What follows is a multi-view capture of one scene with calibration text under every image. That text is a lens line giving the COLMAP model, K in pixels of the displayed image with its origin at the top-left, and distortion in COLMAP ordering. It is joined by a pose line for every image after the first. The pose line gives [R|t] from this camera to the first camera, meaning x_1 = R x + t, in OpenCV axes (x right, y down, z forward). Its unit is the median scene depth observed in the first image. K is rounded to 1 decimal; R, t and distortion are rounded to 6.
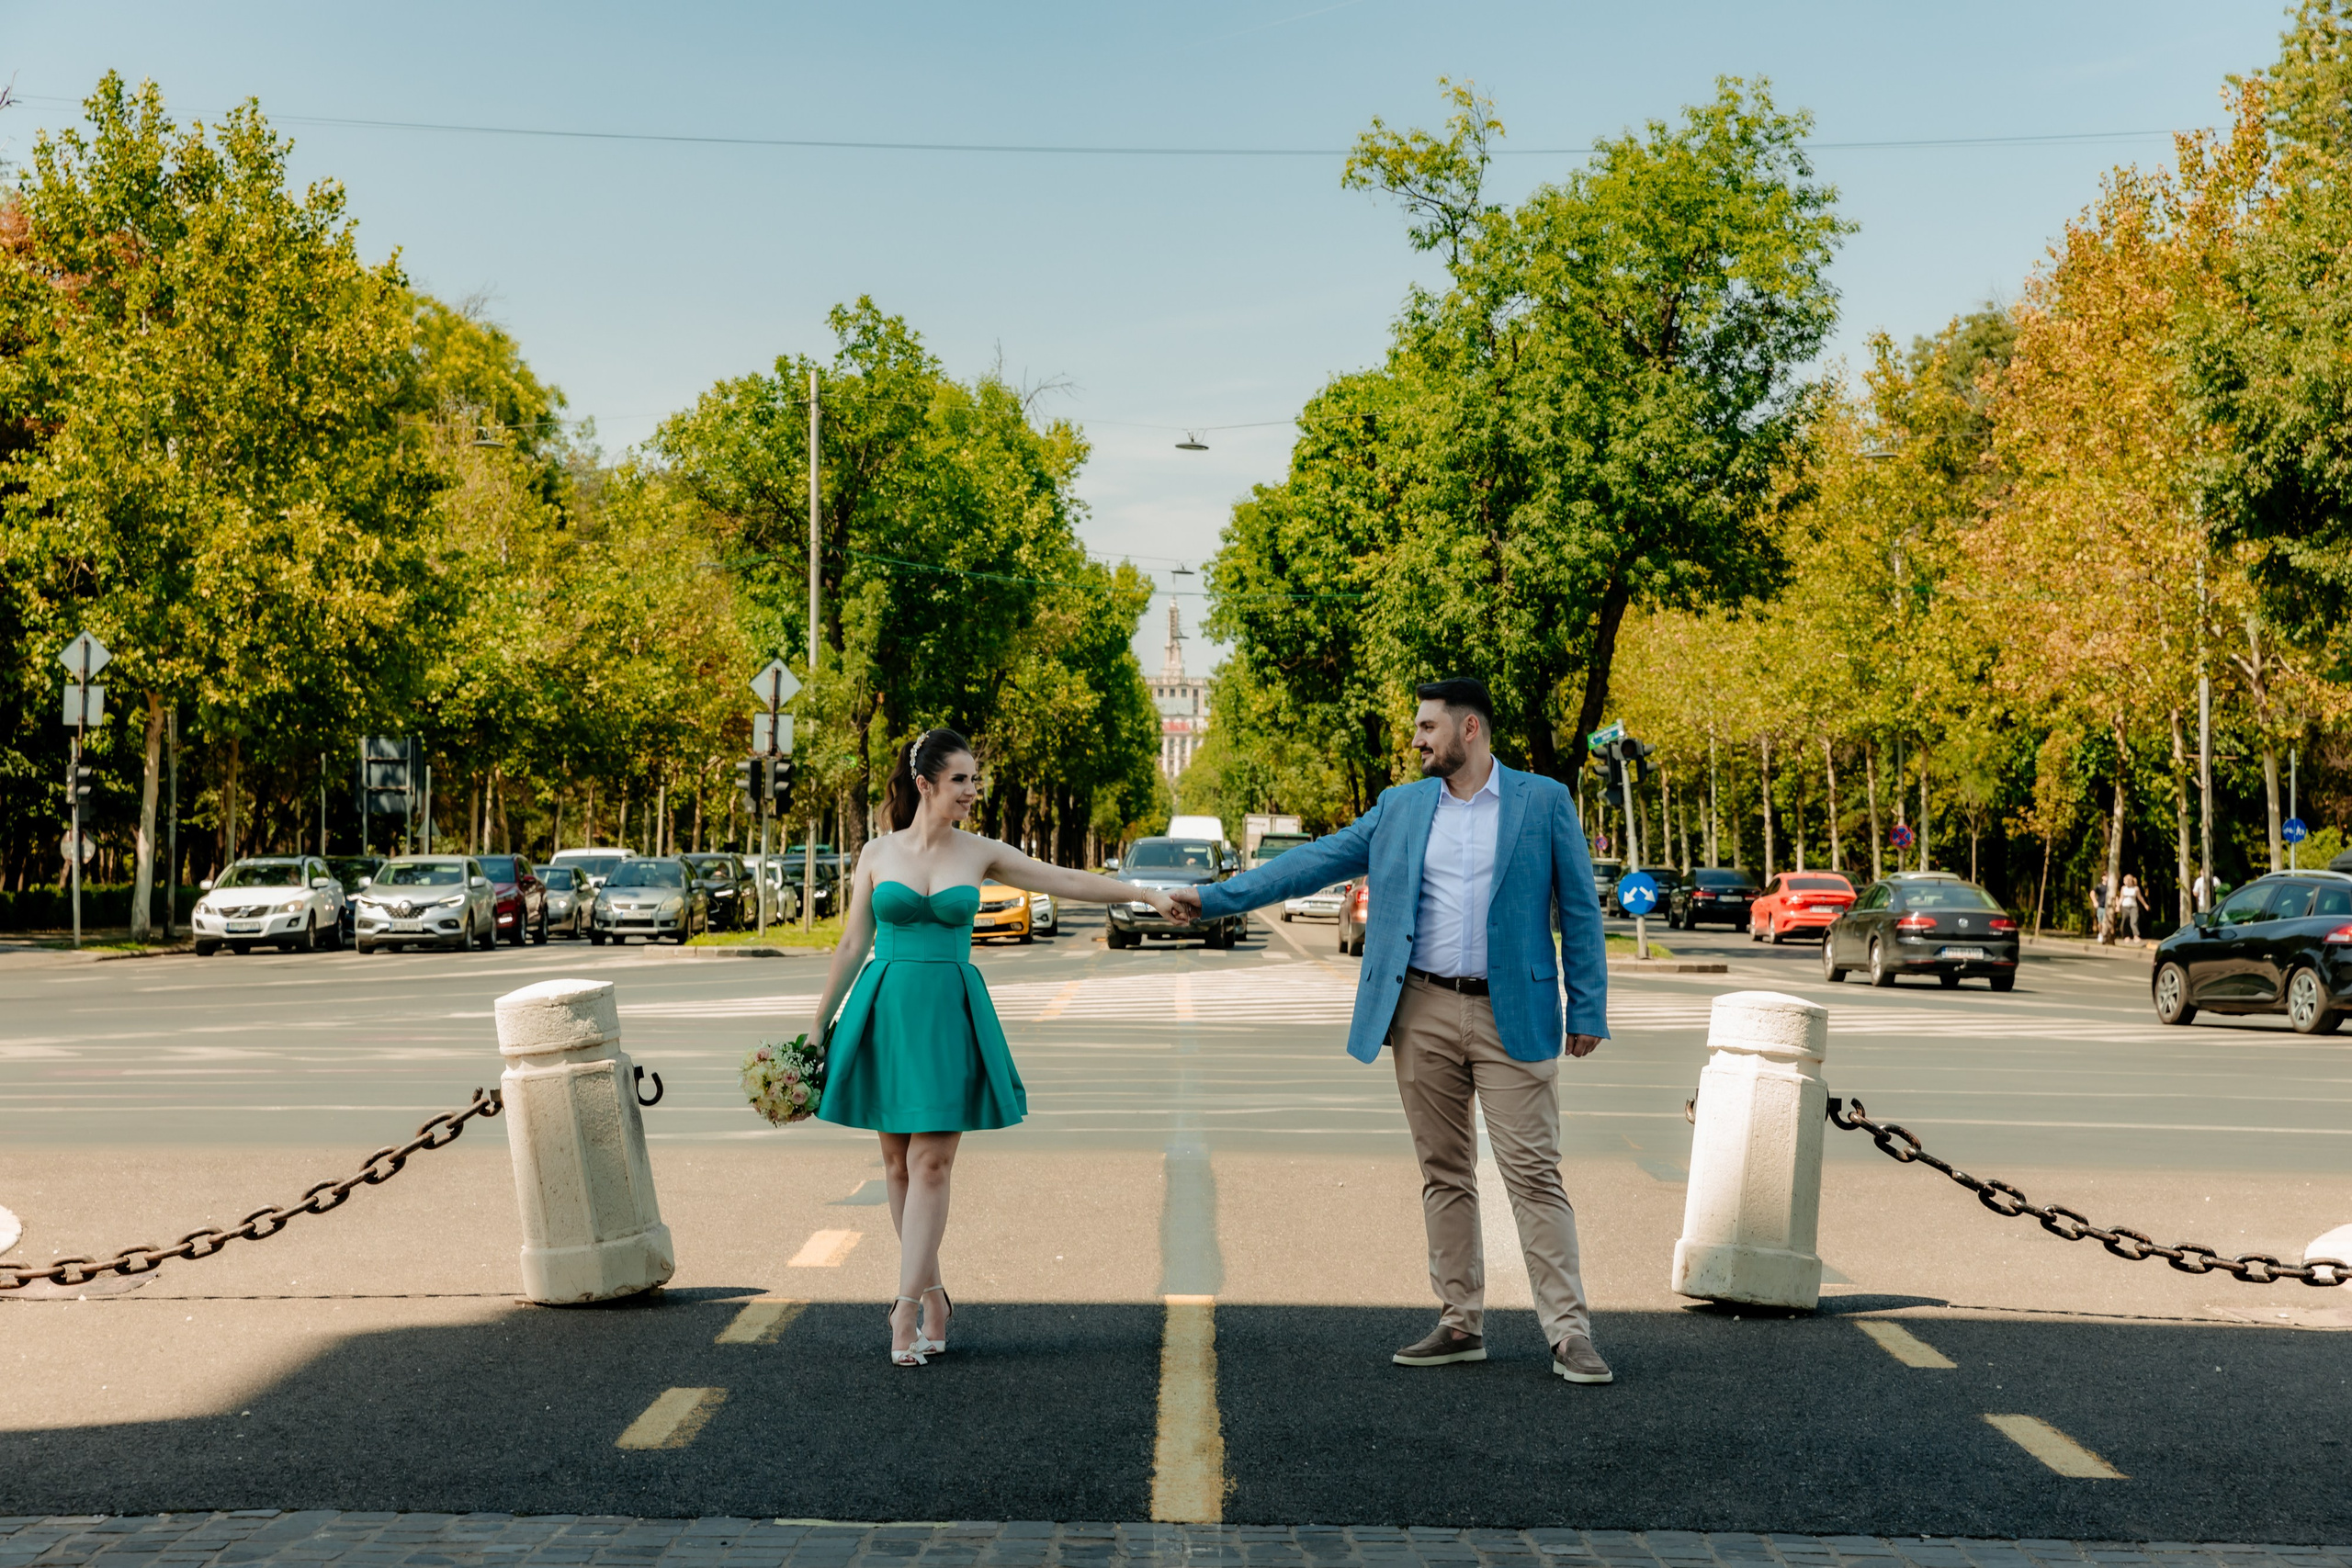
lens RADIAL K [[4327.6, 0, 1173.8], [0, 4327.6, 782.8], [0, 0, 1]] dist [-0.014428, 0.000000]
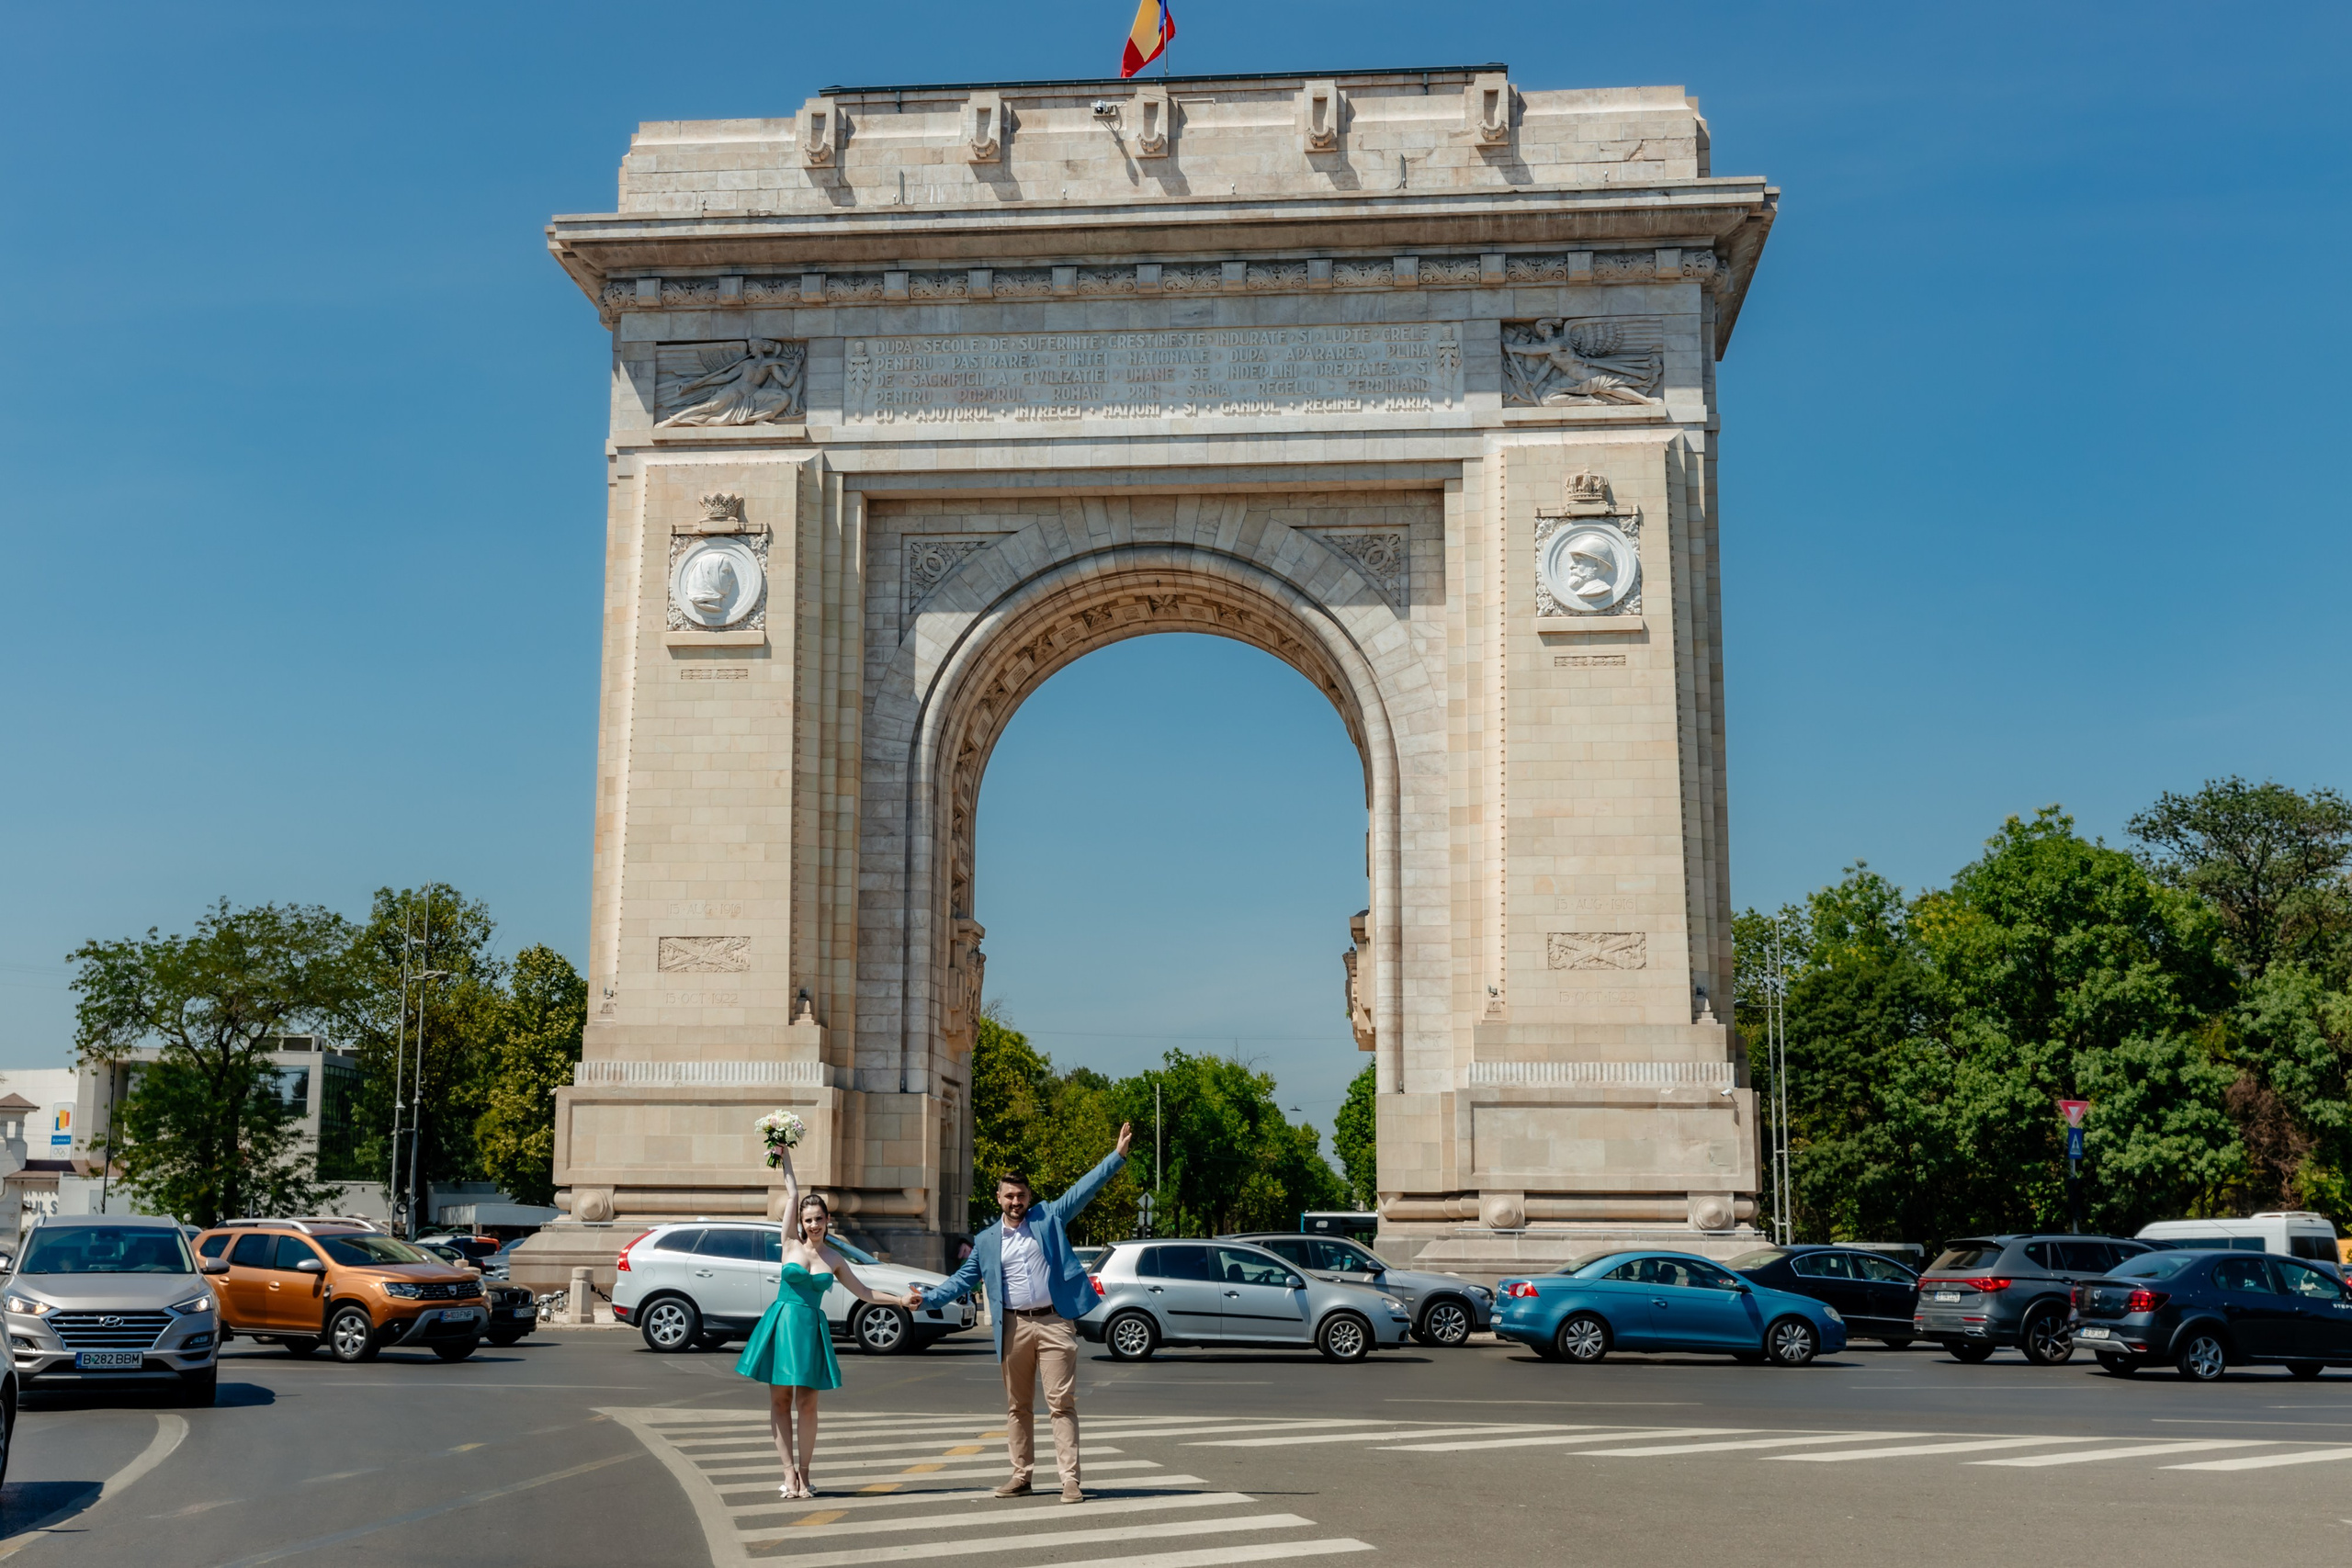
lens RADIAL K [[2764.0, 0, 1167.3], [0, 2764.0, 794.9], [0, 0, 1]] dist [0.036483, 0.000000]
pose [[0.996883, -0.015546, -0.077349, 0.058873], [0.003487, 0.988119, -0.153651, -0.005398], [0.078819, 0.152902, 0.985093, -0.727052]]
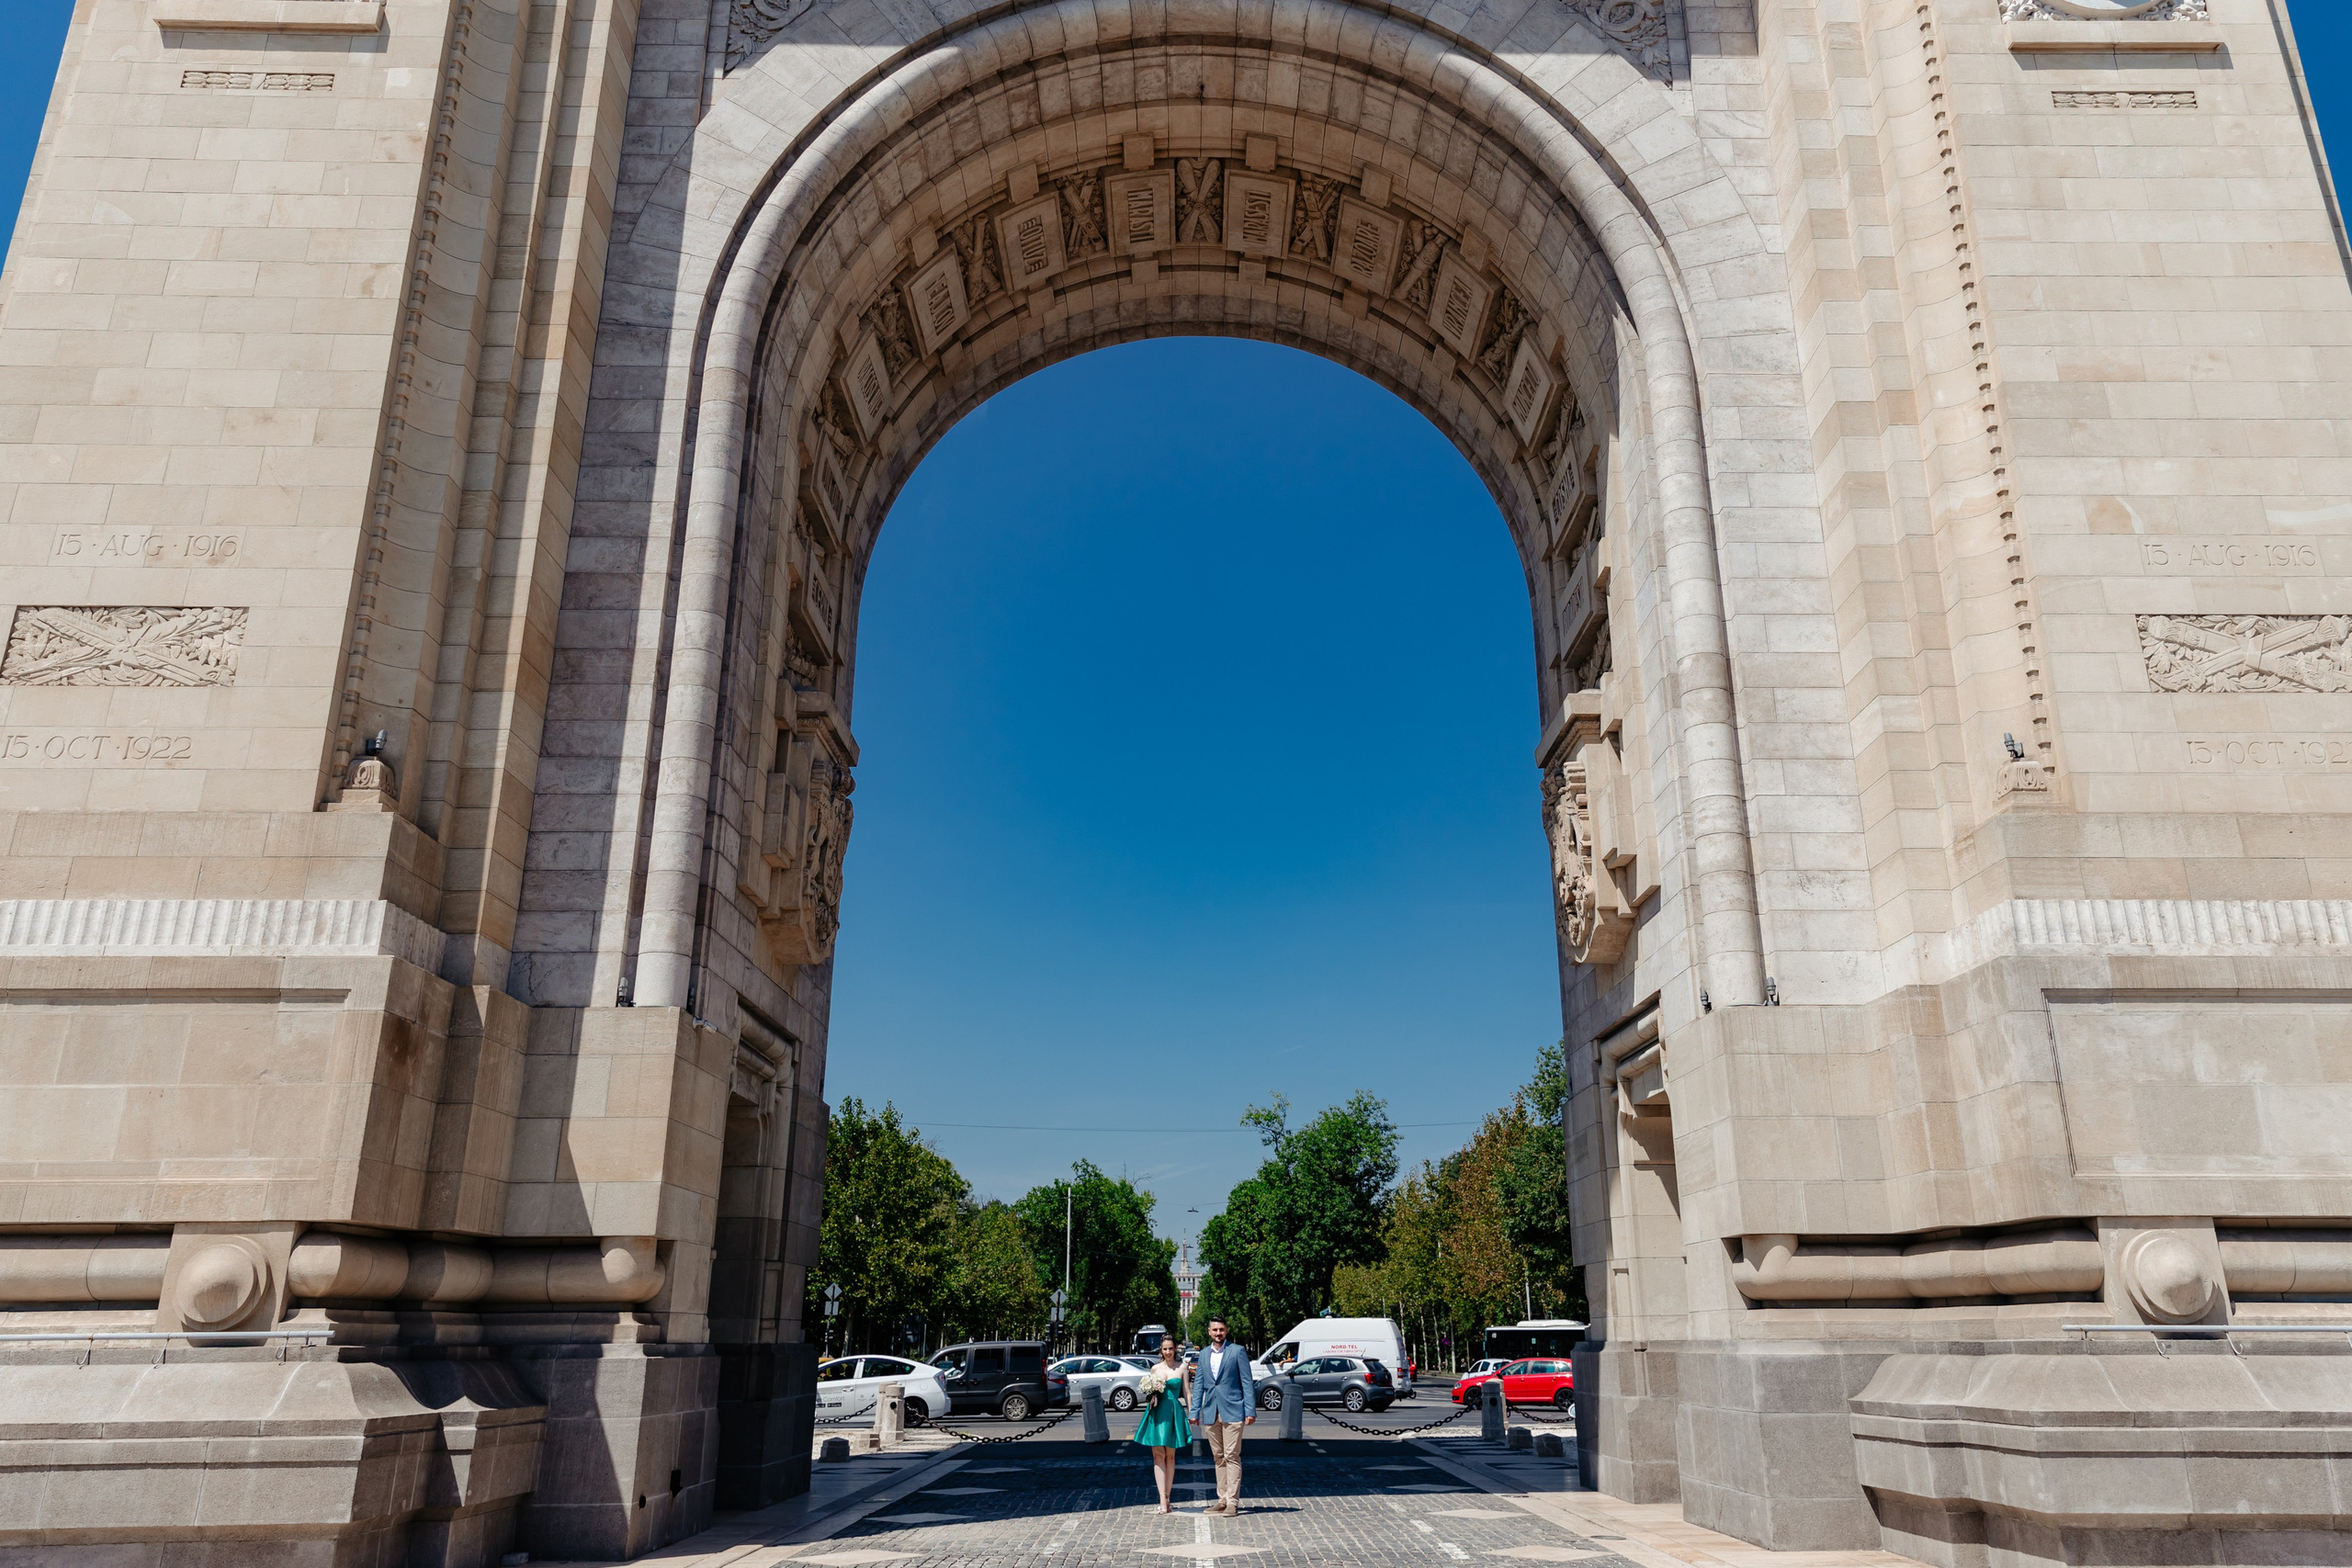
lens RADIAL K [[1687.3, 0, 1241.8], [0, 1687.3, 750.8], [0, 0, 1]] dist [0.017131, -0.002933]
pose [[0.999389, -0.003809, 0.034744, -0.001180], [0.014669, 0.947970, -0.318021, -0.005709], [-0.031725, 0.318336, 0.947447, -0.225858]]
